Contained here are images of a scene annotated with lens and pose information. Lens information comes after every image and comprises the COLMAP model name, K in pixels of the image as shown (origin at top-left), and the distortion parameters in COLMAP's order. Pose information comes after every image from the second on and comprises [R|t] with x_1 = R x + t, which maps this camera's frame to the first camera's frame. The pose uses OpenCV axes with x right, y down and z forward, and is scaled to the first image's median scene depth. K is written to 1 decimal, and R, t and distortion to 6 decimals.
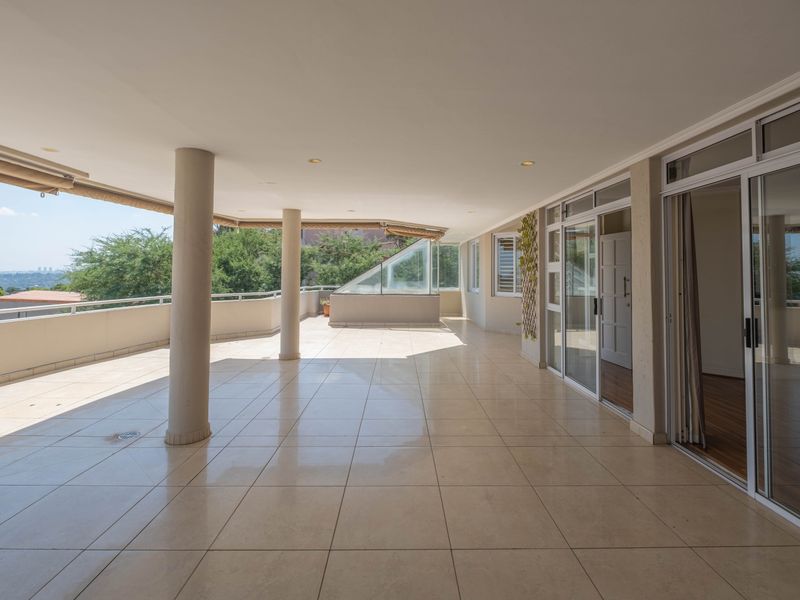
lens RADIAL K [[401.2, 0, 394.8], [0, 401.2, 268.7], [0, 0, 1]] dist [0.023486, -0.001174]
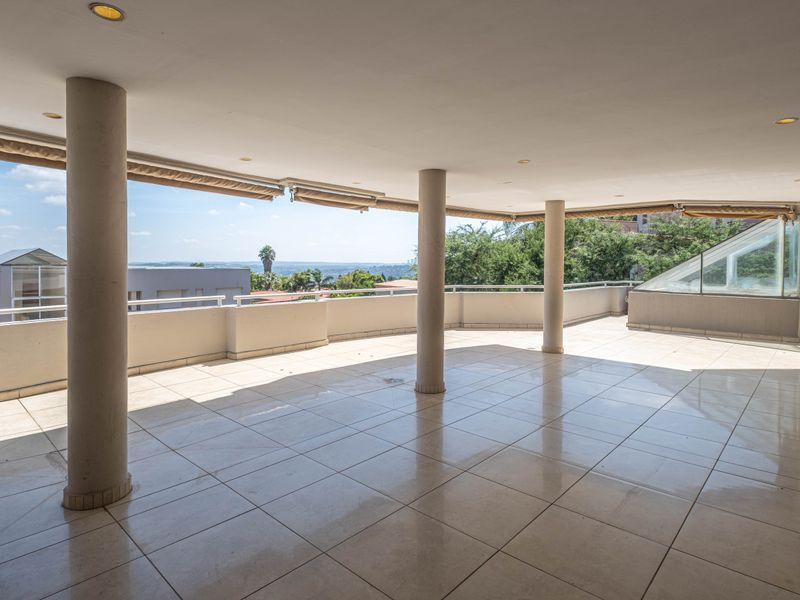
lens RADIAL K [[457.6, 0, 402.7], [0, 457.6, 297.0], [0, 0, 1]] dist [0.000044, -0.001347]
pose [[0.736666, 0.049406, -0.674449, 0.155786], [0.004402, 0.996956, 0.077838, -0.001459], [0.676242, -0.060309, 0.734206, -0.051041]]
